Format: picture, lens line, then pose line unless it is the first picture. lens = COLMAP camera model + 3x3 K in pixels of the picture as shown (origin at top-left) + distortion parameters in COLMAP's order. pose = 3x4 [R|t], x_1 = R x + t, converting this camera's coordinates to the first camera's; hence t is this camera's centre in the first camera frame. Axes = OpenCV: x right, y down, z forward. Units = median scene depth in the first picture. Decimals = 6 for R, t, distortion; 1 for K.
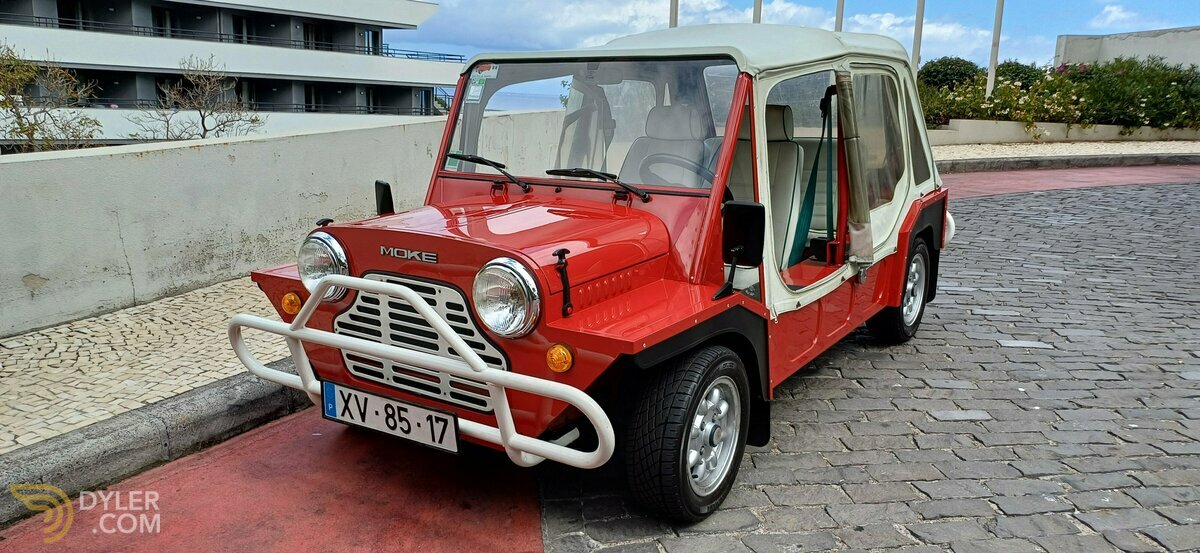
lens RADIAL K [[894.9, 0, 599.7], [0, 894.9, 272.7], [0, 0, 1]] dist [0.060142, -0.041921]
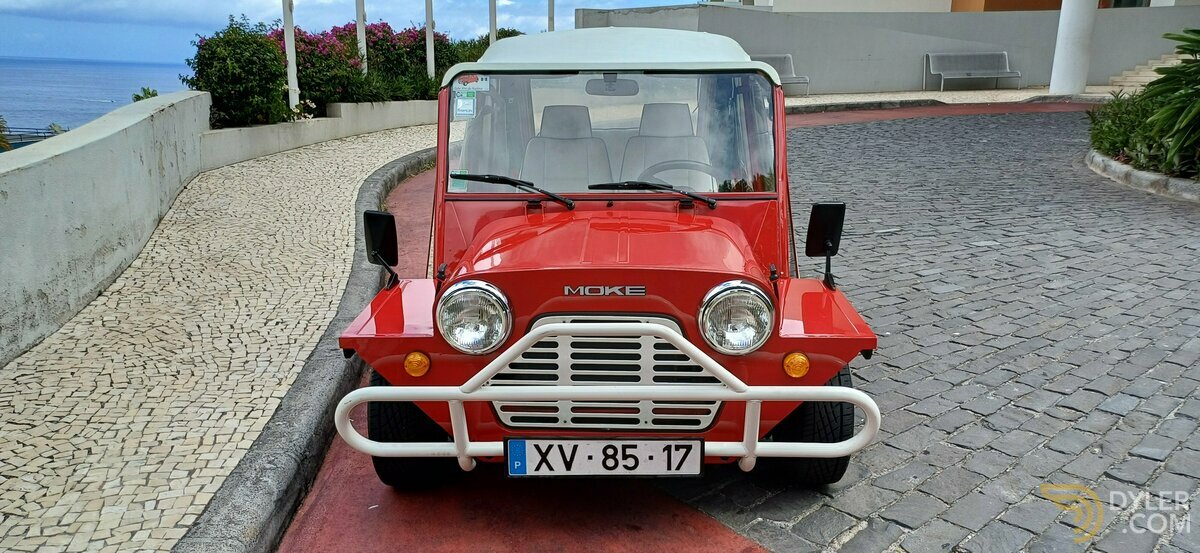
lens RADIAL K [[894.9, 0, 598.1], [0, 894.9, 276.8], [0, 0, 1]] dist [0.060142, -0.041921]
pose [[0.841790, -0.142777, 0.520581, -0.584426], [0.117820, 0.989732, 0.080930, -0.092805], [-0.526790, -0.006791, 0.849968, 0.144109]]
